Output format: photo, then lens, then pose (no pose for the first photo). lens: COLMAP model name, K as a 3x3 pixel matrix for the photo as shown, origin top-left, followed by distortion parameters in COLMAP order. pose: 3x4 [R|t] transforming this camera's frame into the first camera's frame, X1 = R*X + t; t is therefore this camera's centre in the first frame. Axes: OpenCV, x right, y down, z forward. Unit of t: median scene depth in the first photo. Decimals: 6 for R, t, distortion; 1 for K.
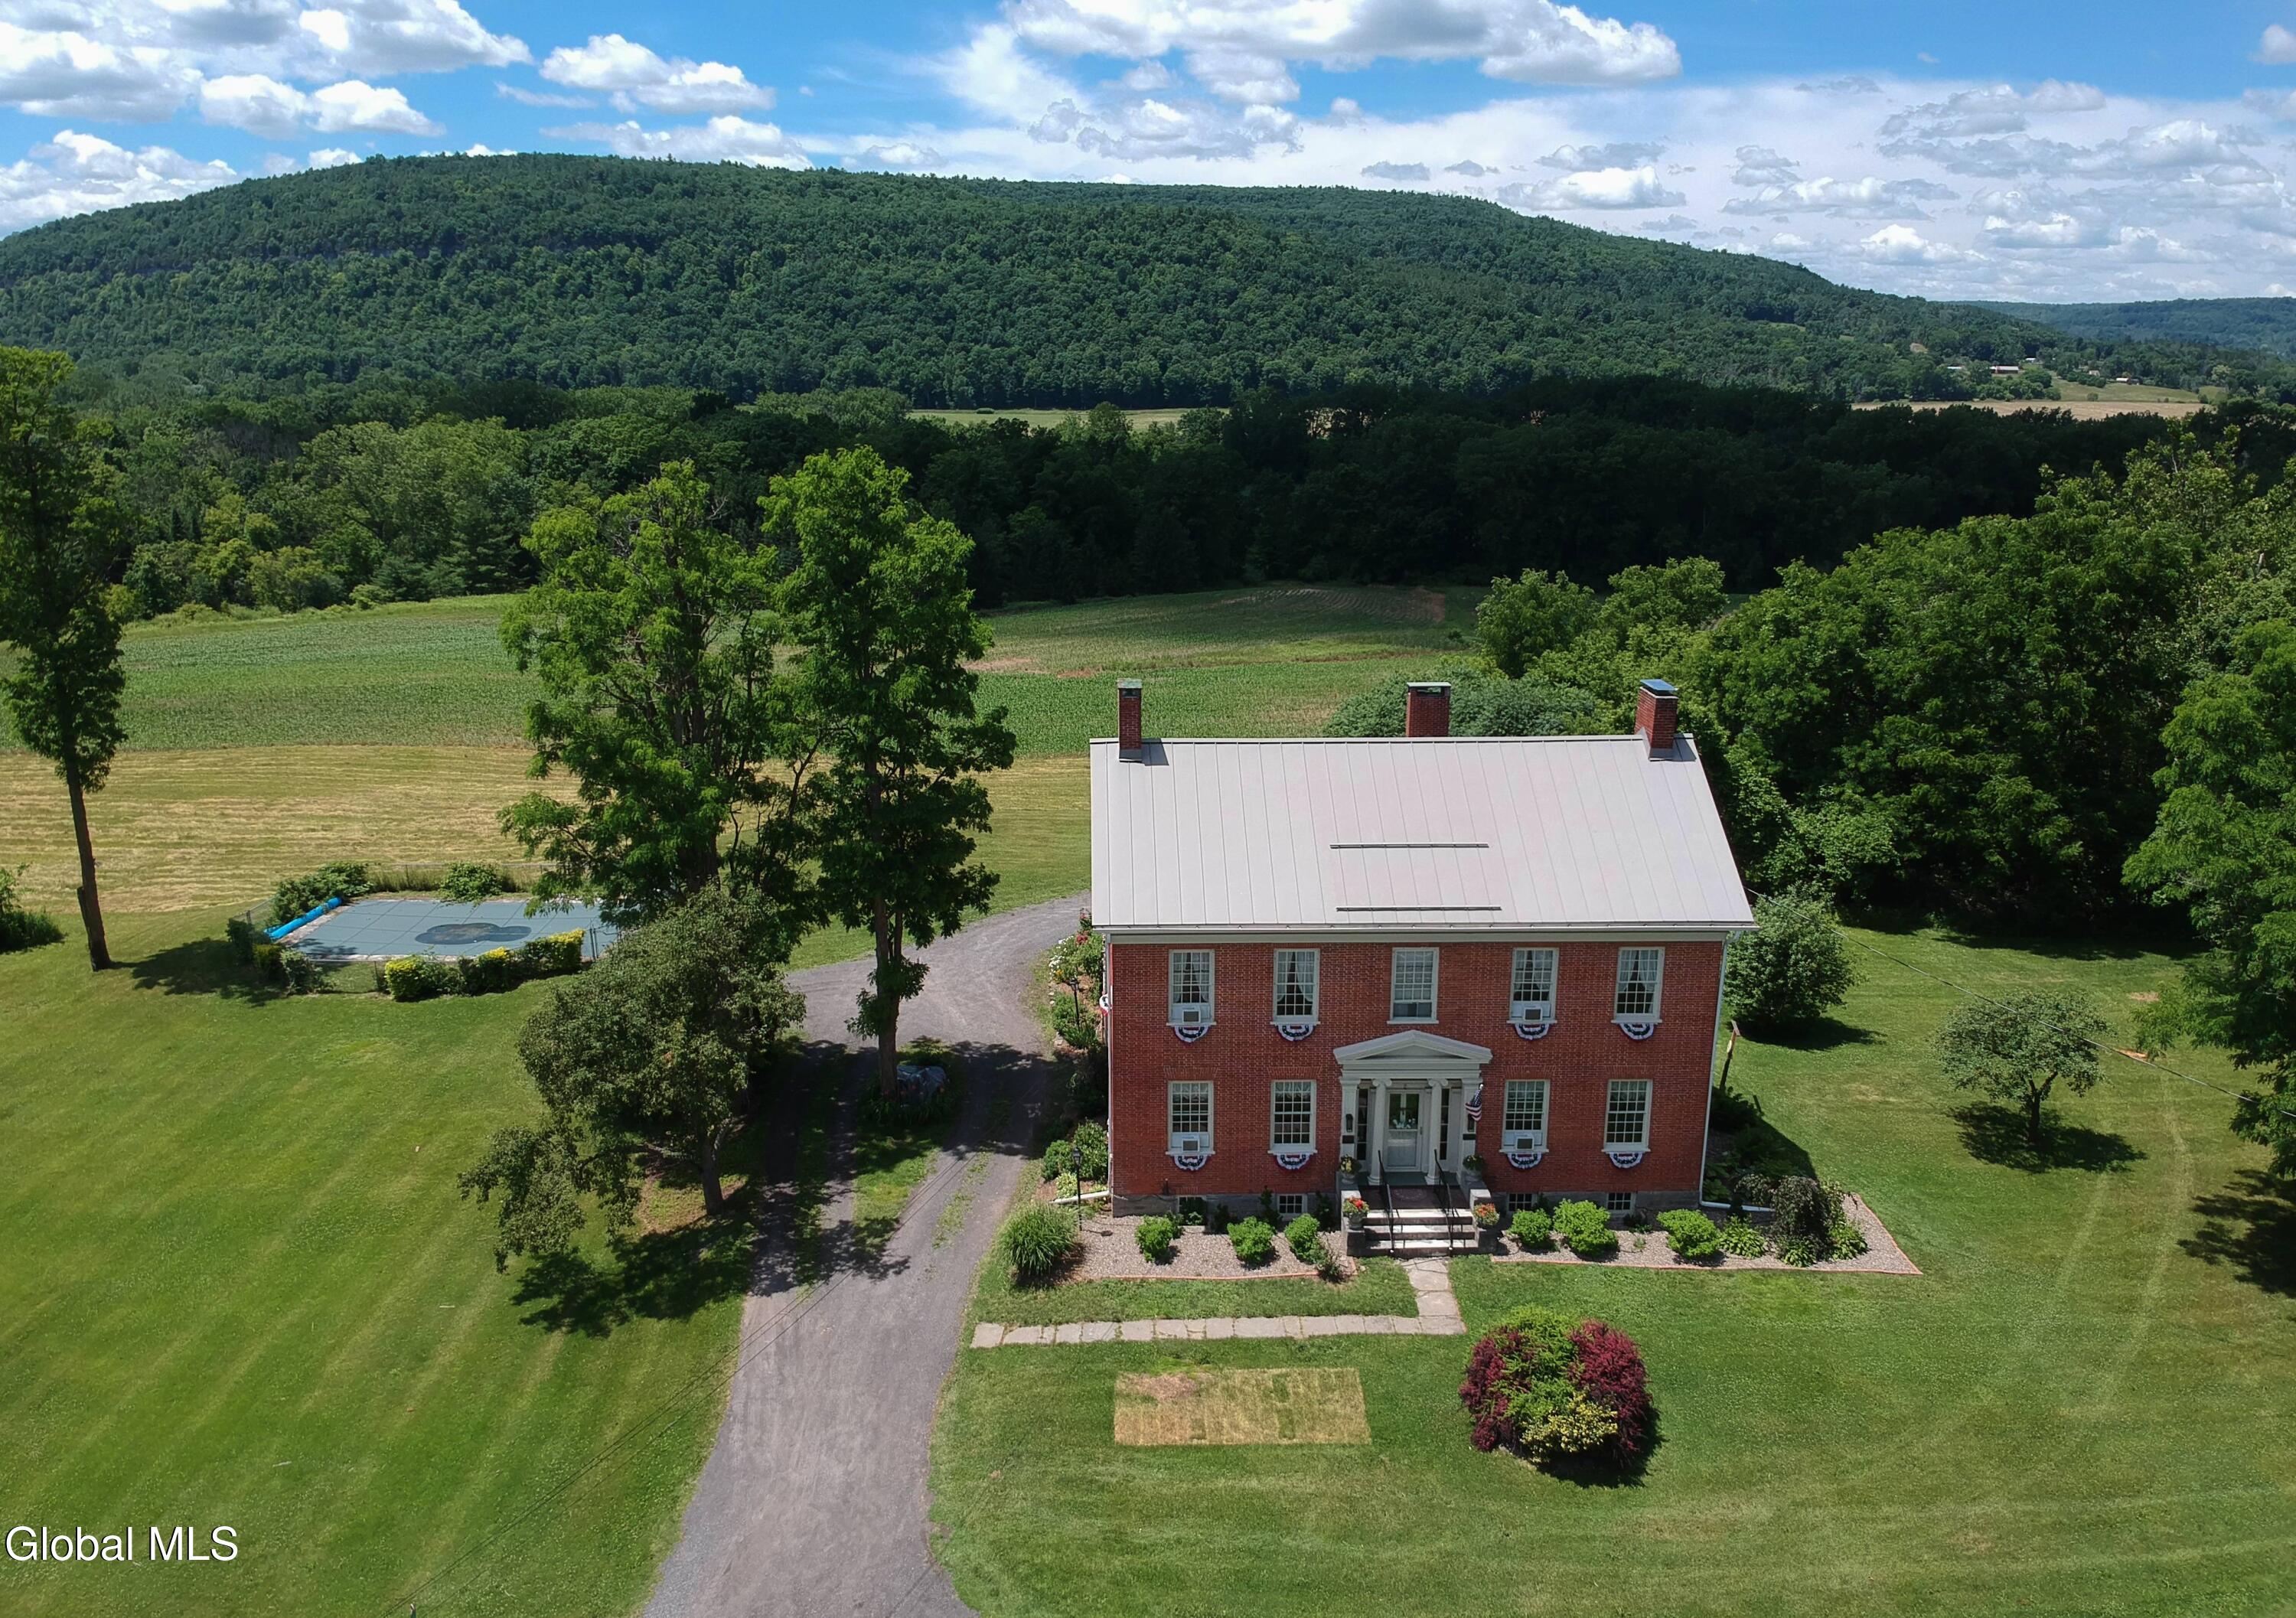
lens RADIAL K [[1703.1, 0, 1158.5], [0, 1703.1, 815.1], [0, 0, 1]] dist [0.090541, -0.172563]
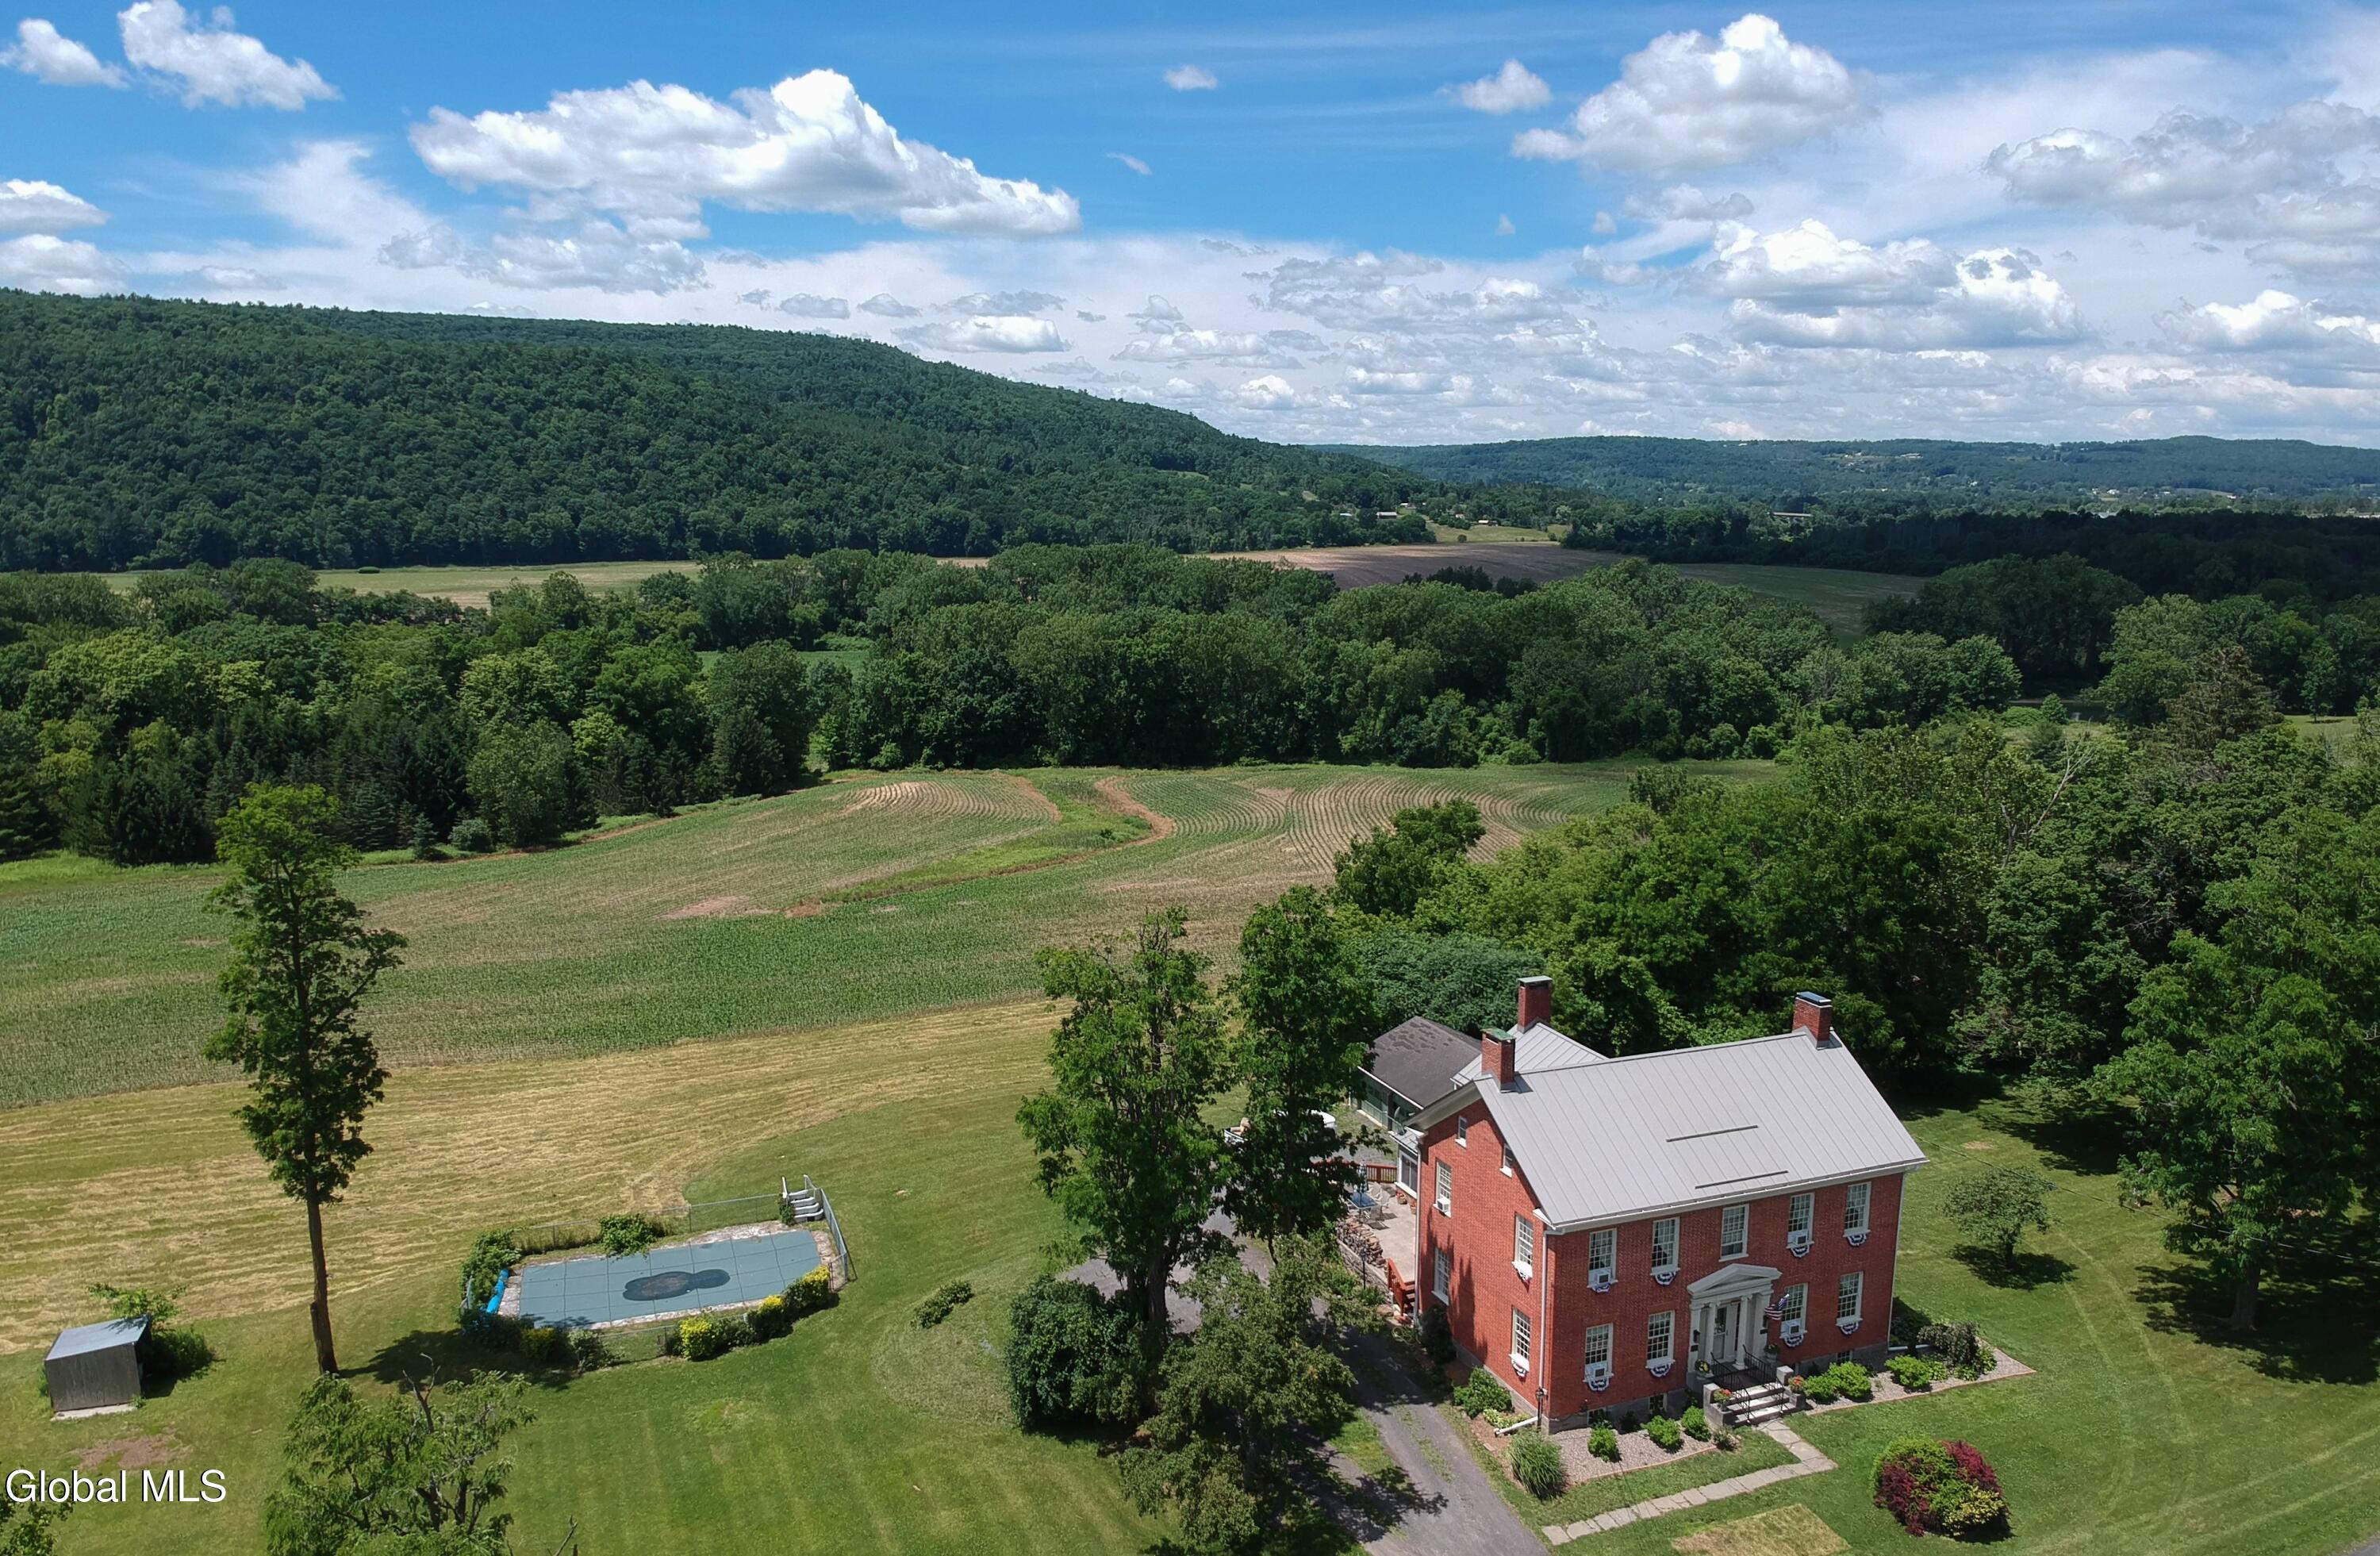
lens RADIAL K [[1774.8, 0, 1214.9], [0, 1774.8, 869.6], [0, 0, 1]] dist [0.069377, -0.137730]
pose [[0.935362, -0.078275, 0.344921, -0.470334], [0.096647, 0.994654, -0.036366, -0.119429], [-0.340231, 0.067351, 0.937927, -0.175000]]
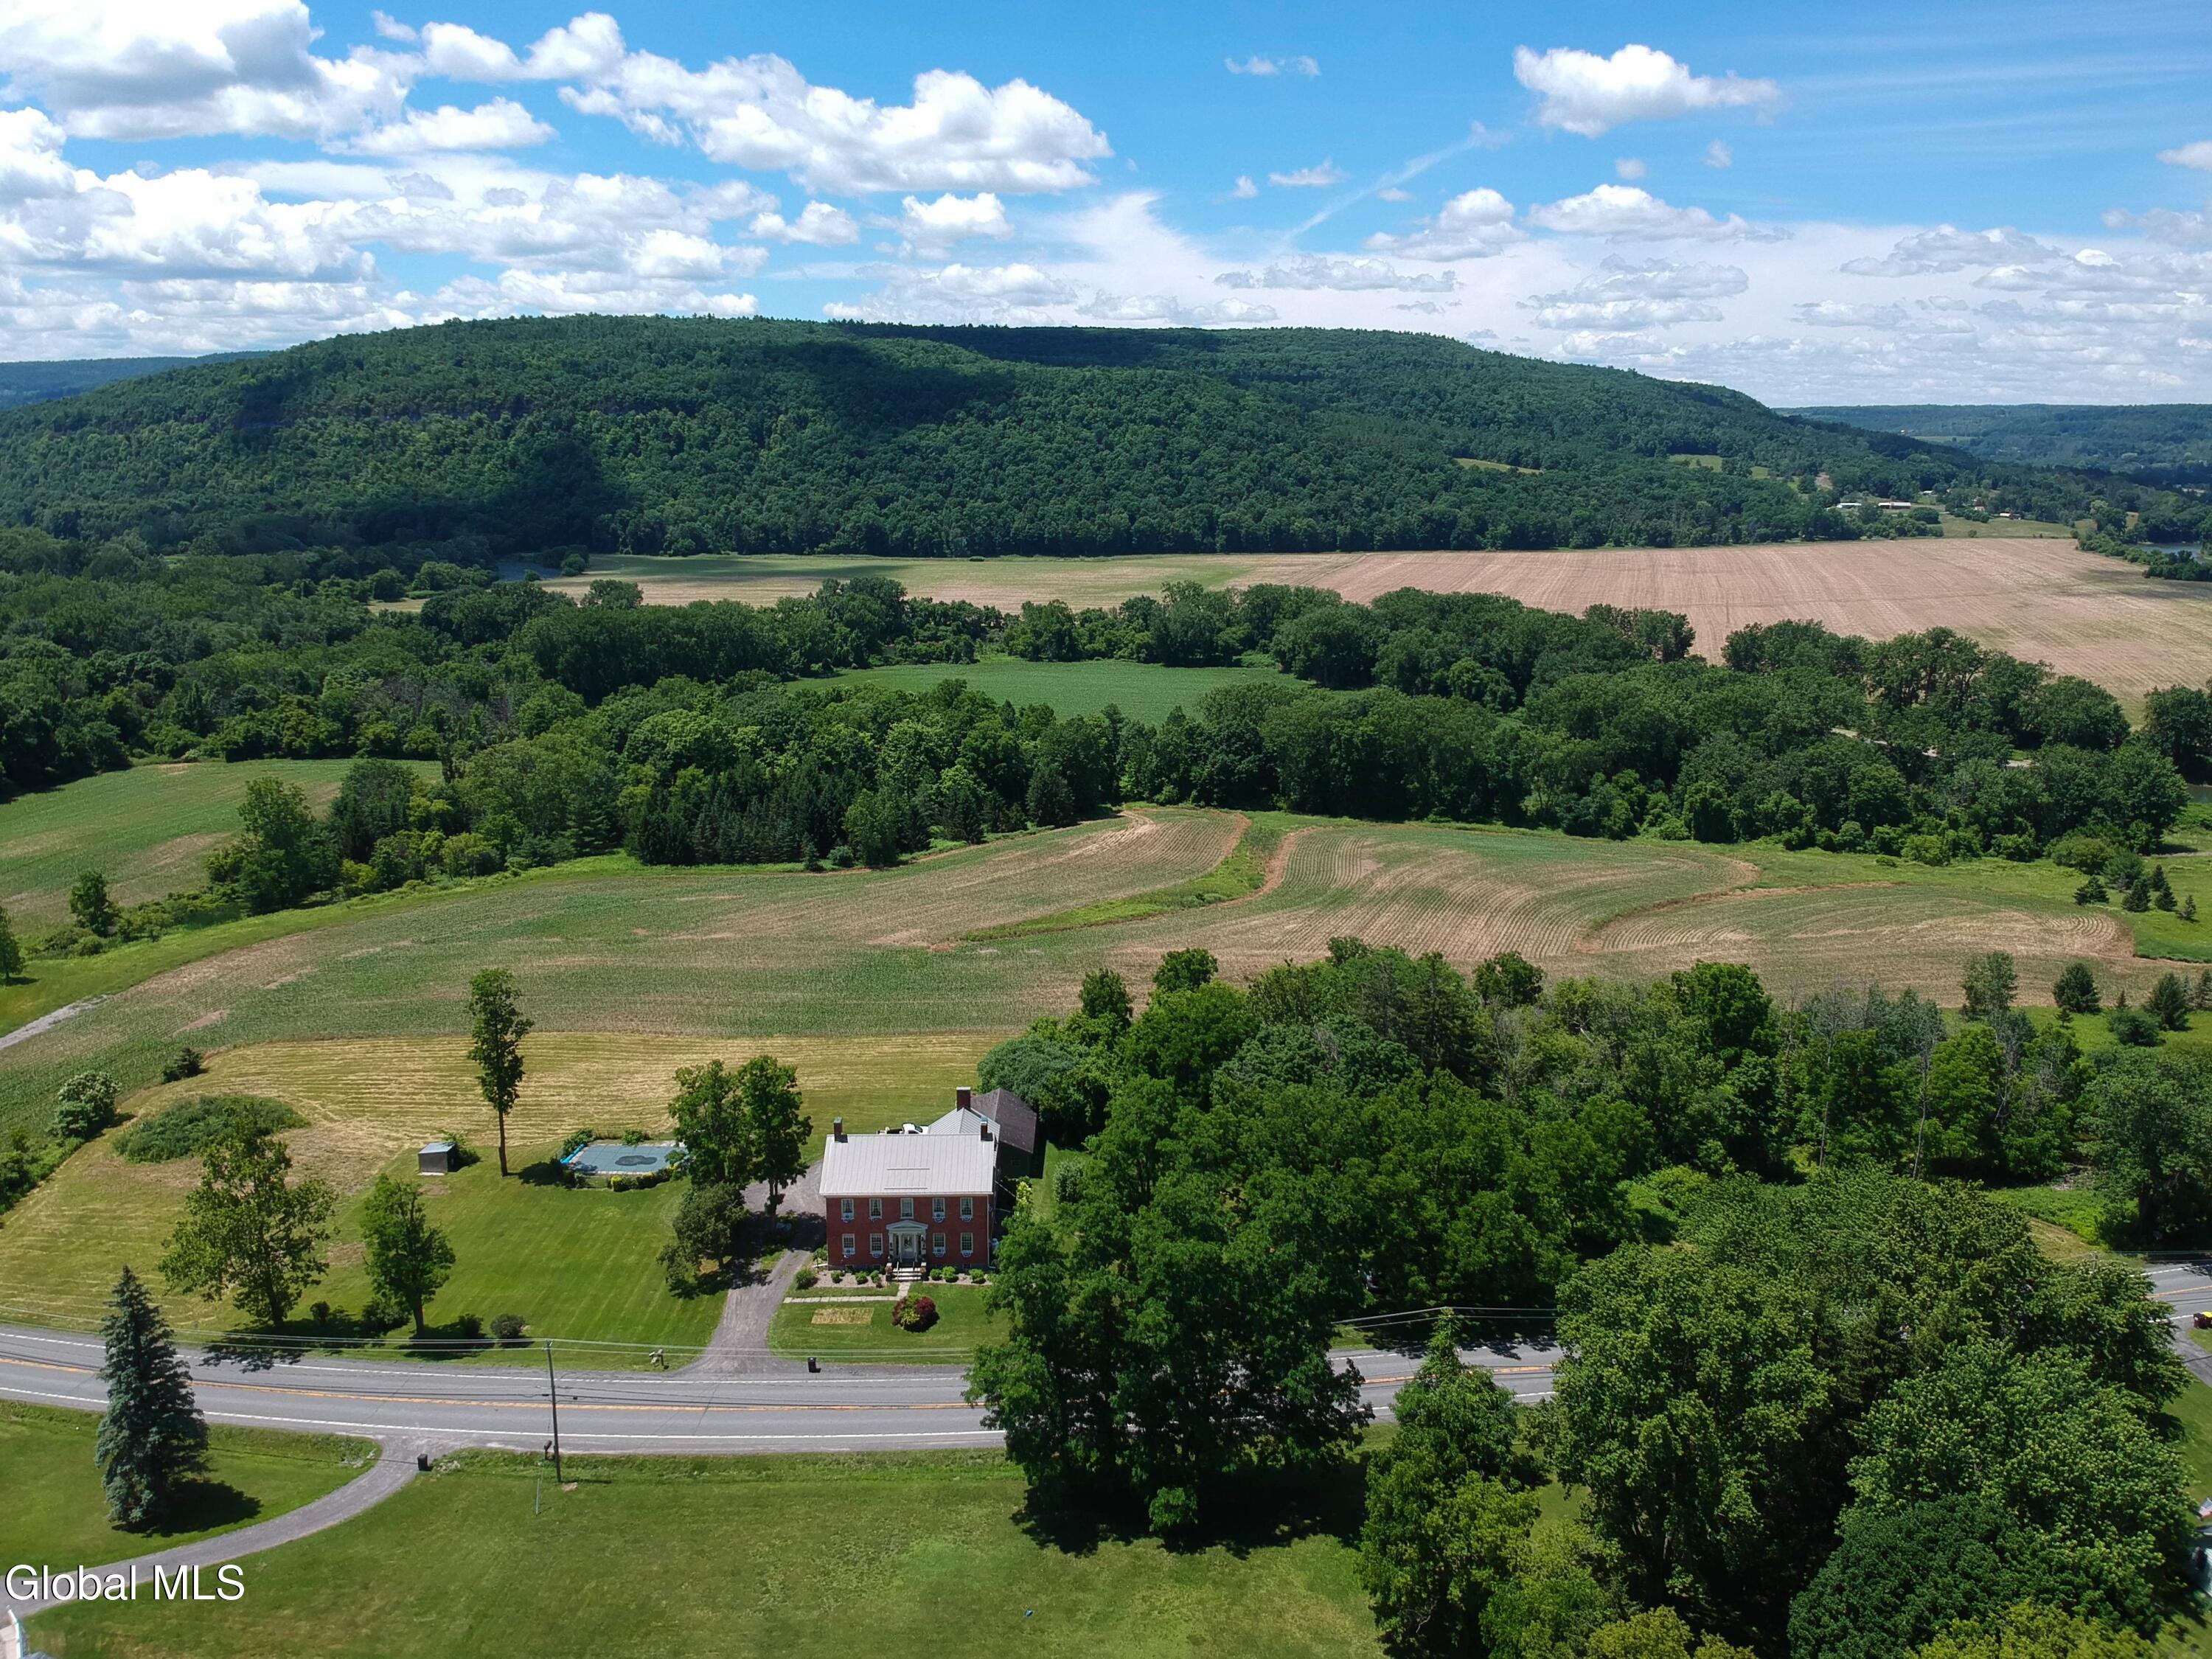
lens RADIAL K [[1611.7, 0, 1108.5], [0, 1611.7, 790.0], [0, 0, 1]] dist [0.156691, -0.360504]
pose [[0.999521, 0.003102, -0.030778, 0.439947], [-0.004818, 0.998429, -0.055827, -0.390531], [0.030557, 0.055949, 0.997966, -1.646699]]
